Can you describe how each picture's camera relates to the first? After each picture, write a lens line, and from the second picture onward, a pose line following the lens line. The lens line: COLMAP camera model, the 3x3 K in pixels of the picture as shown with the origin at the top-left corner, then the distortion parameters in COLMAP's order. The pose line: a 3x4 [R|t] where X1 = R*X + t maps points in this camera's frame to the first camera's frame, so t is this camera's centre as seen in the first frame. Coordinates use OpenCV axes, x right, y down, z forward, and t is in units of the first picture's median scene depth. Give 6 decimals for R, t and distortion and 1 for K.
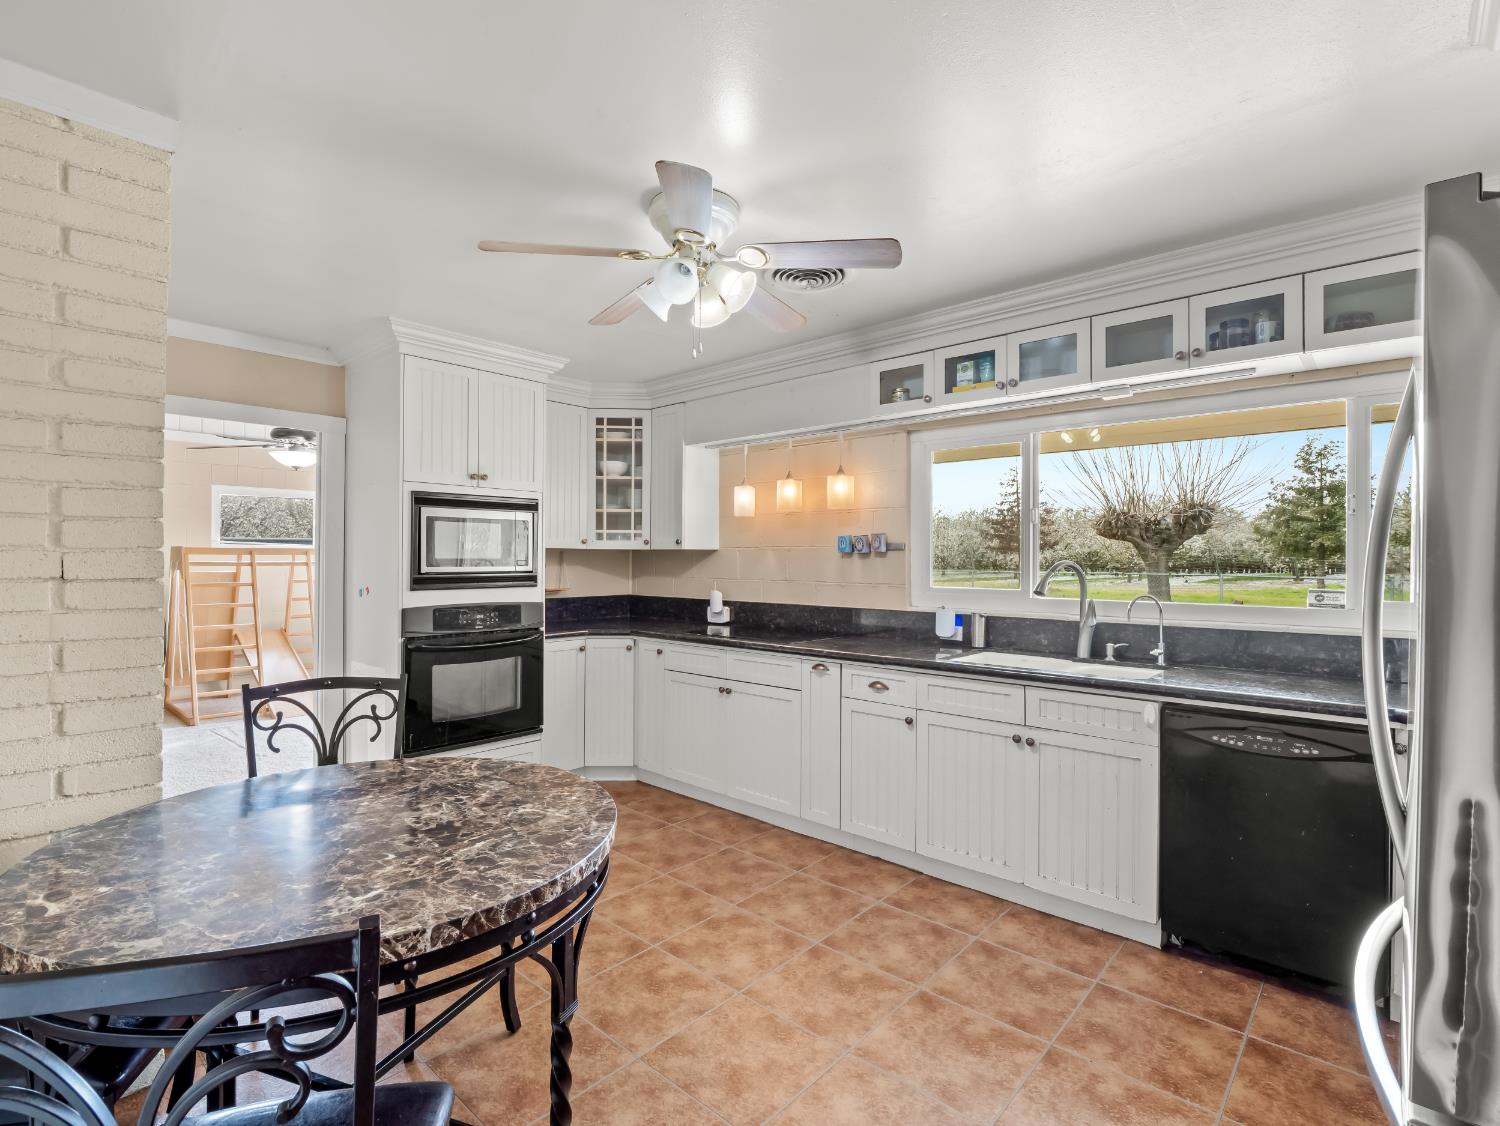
lens RADIAL K [[730.2, 0, 742.9], [0, 730.2, 558.5], [0, 0, 1]] dist [-0.014253, 0.000699]
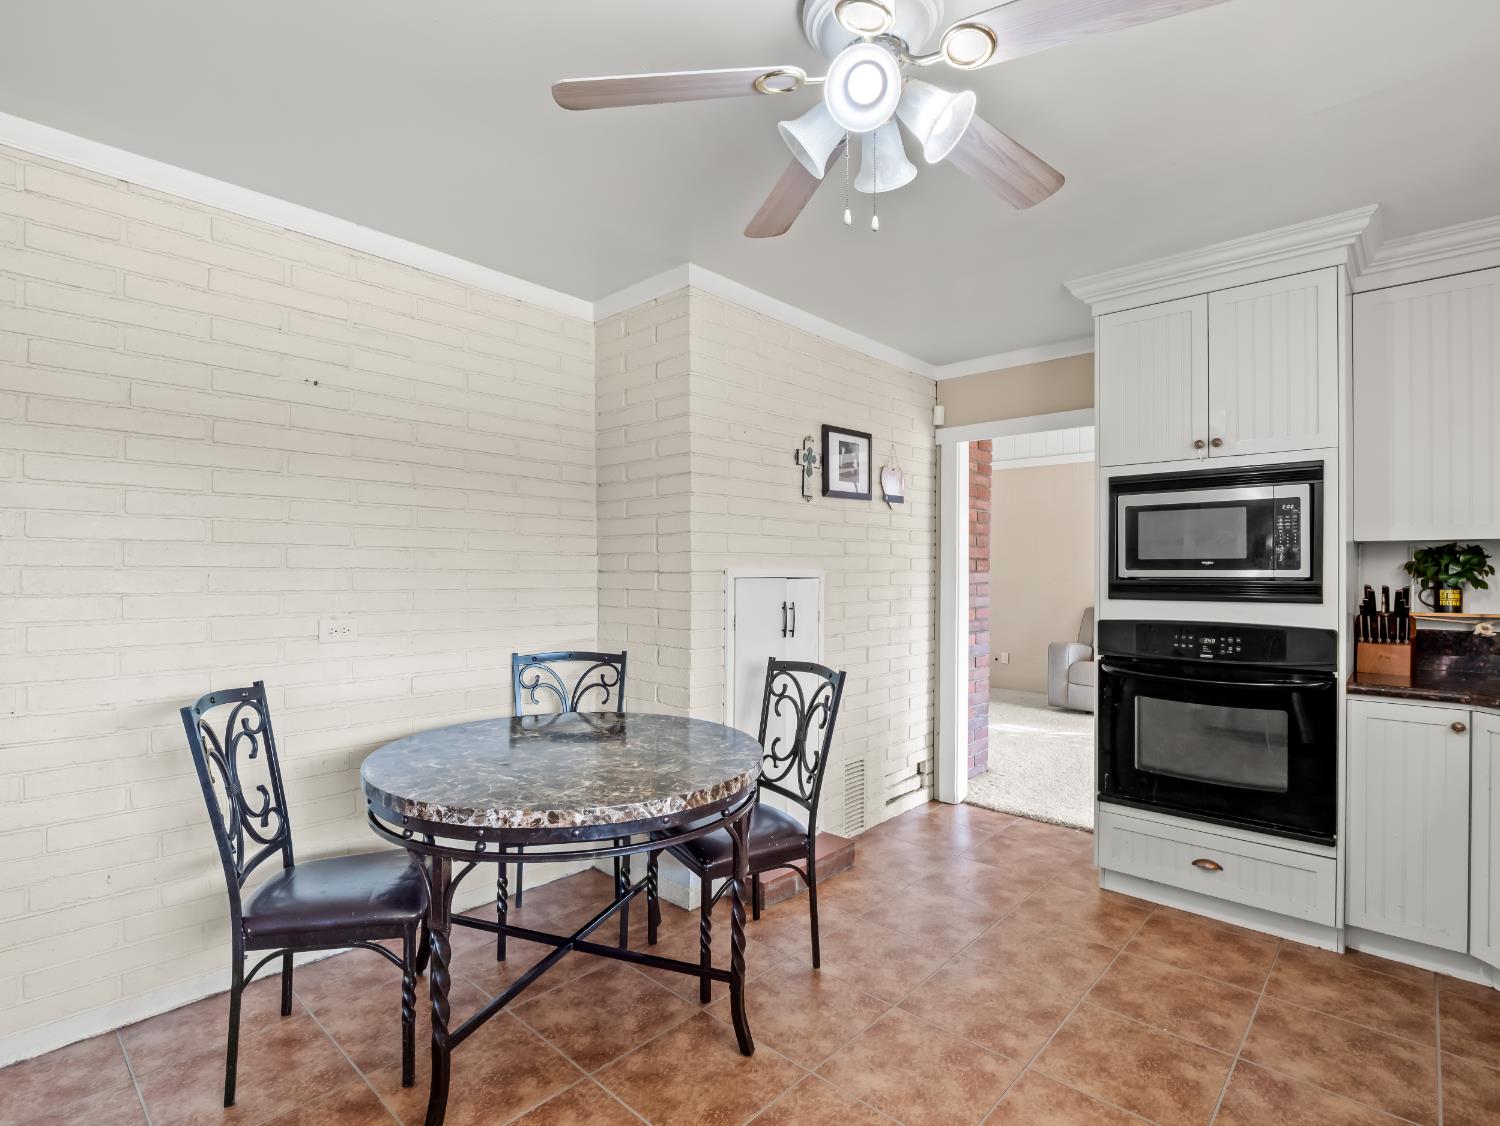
lens RADIAL K [[740.5, 0, 742.2], [0, 740.5, 571.1], [0, 0, 1]] dist [-0.000256, -0.000338]
pose [[-0.000291, -0.001852, -0.999998, 0.316216], [-0.001146, 0.999998, -0.001851, 0.012328], [0.999999, 0.001145, -0.000293, 0.482492]]
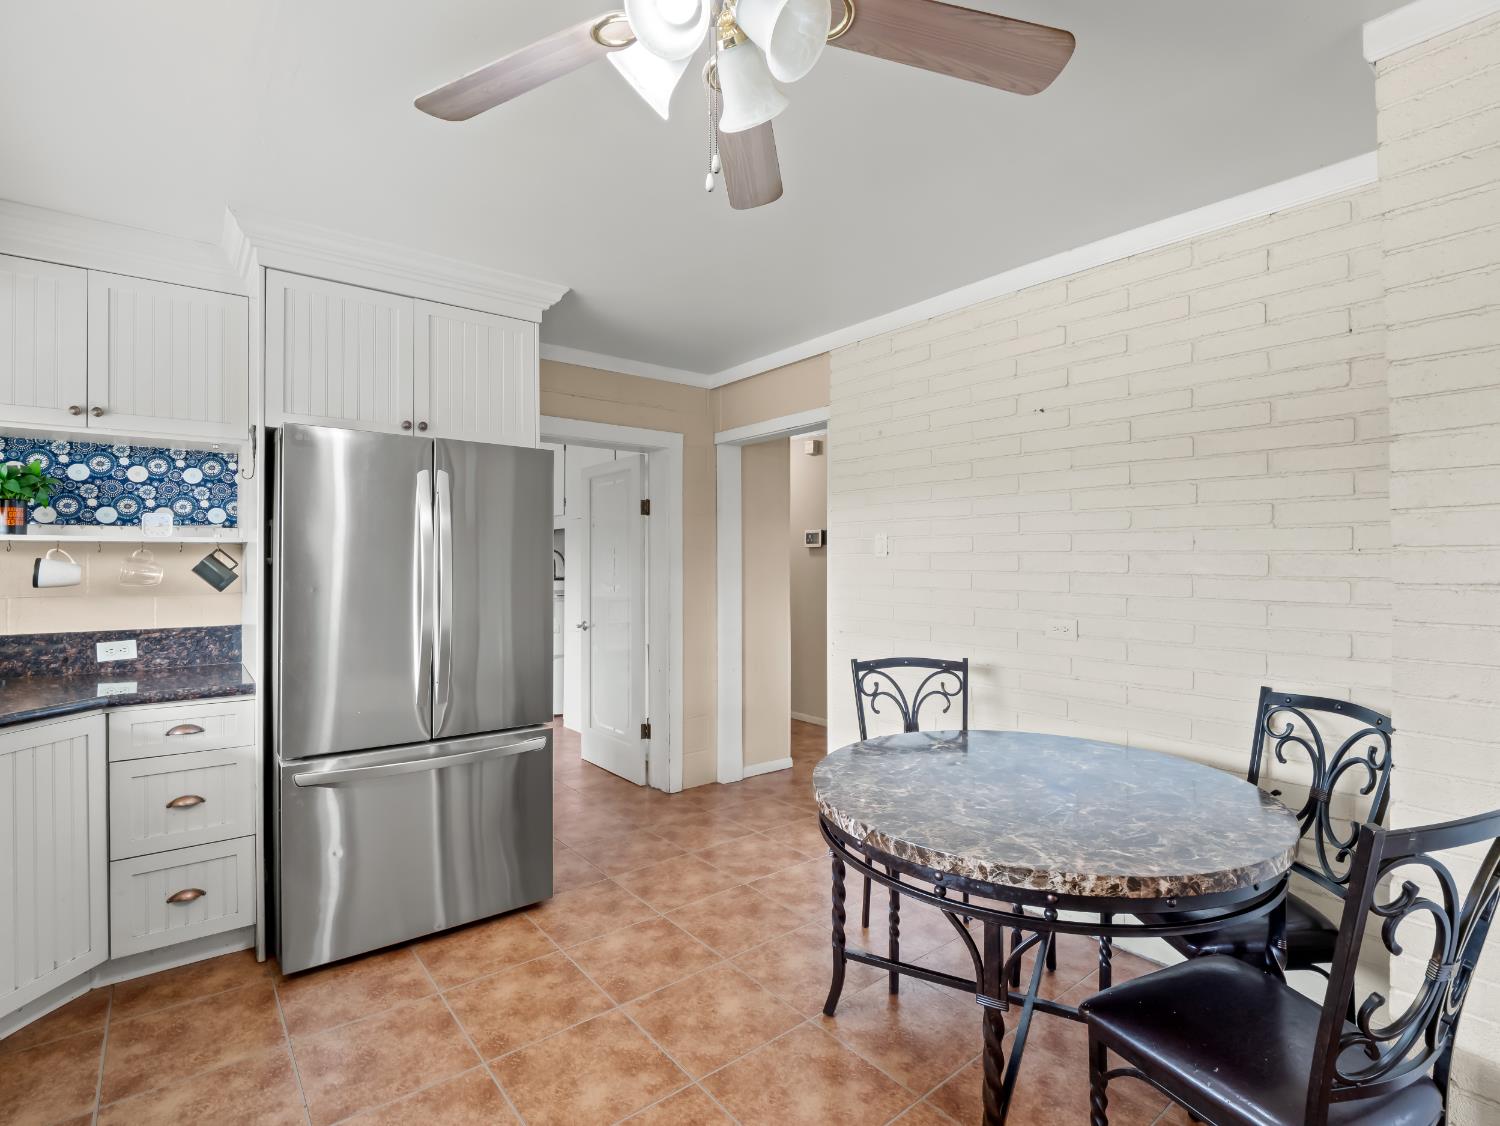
lens RADIAL K [[730.2, 0, 742.9], [0, 730.2, 558.5], [0, 0, 1]] dist [-0.014253, 0.000699]
pose [[-0.987722, -0.003955, 0.156174, -0.092628], [-0.004975, 0.999969, -0.006139, 0.002814], [-0.156145, -0.006841, -0.987710, 0.827580]]
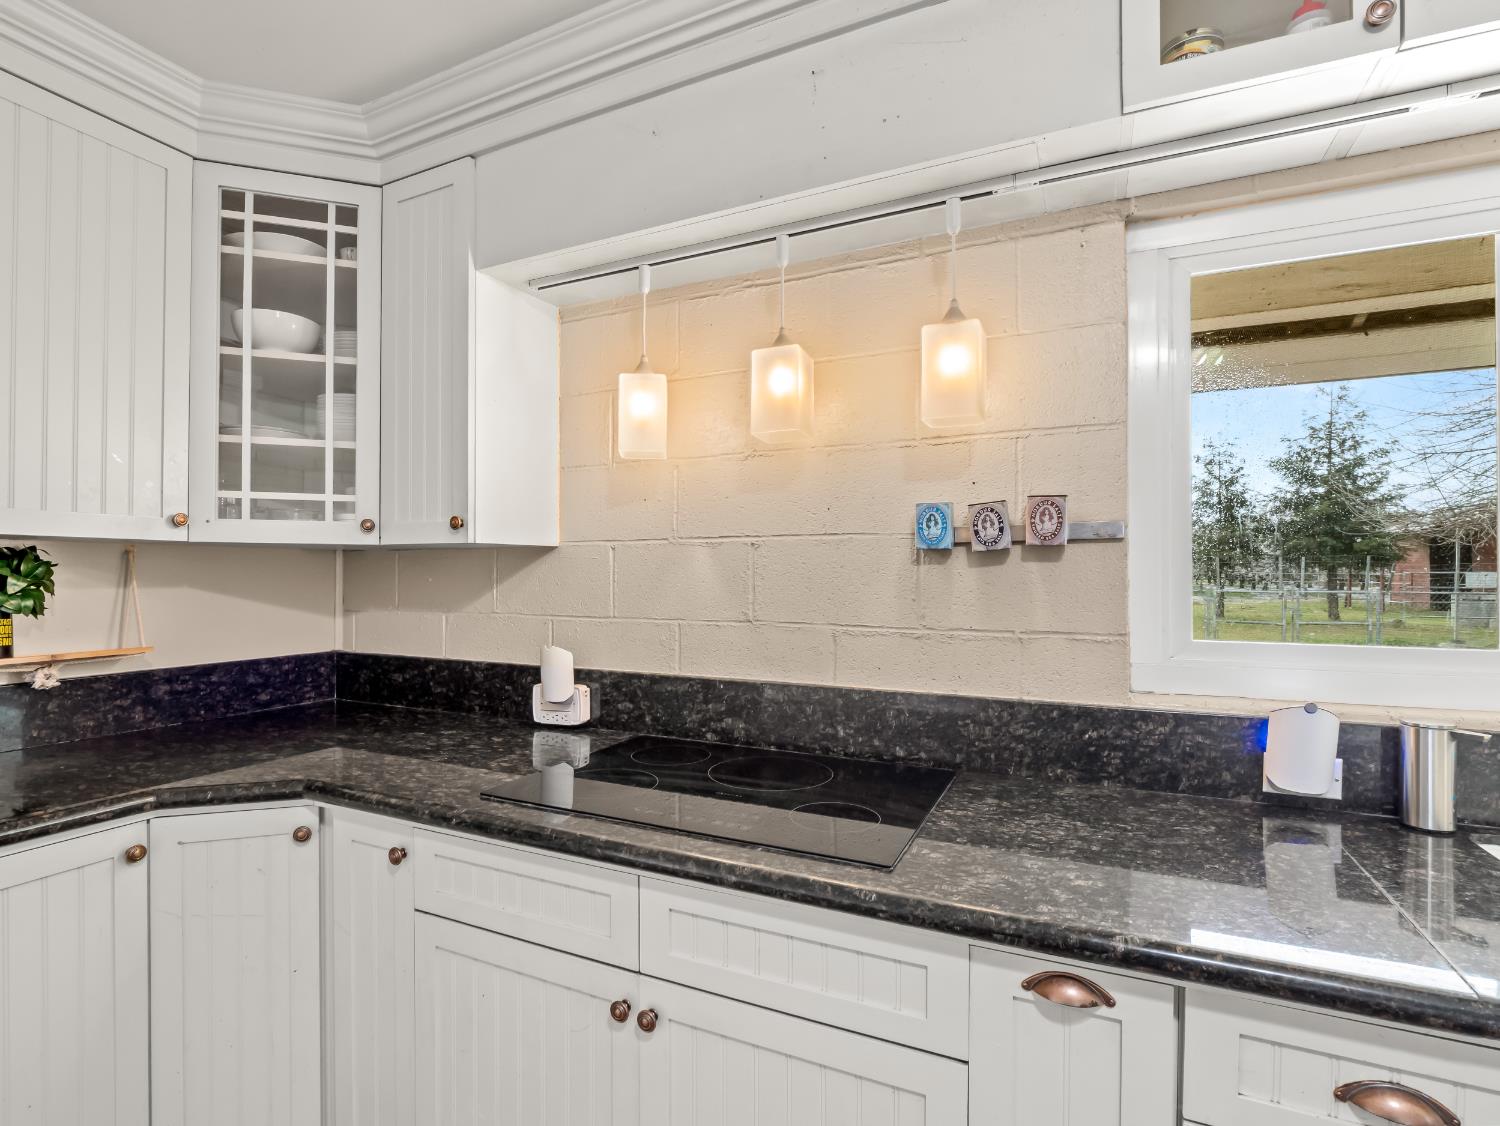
lens RADIAL K [[720.0, 0, 736.1], [0, 720.0, 566.7], [0, 0, 1]] dist [-0.014538, -0.000391]
pose [[0.957498, -0.002716, 0.288429, -0.059693], [0.004019, 0.999984, -0.003923, 0.001929], [-0.288413, 0.004916, 0.957493, 0.630509]]
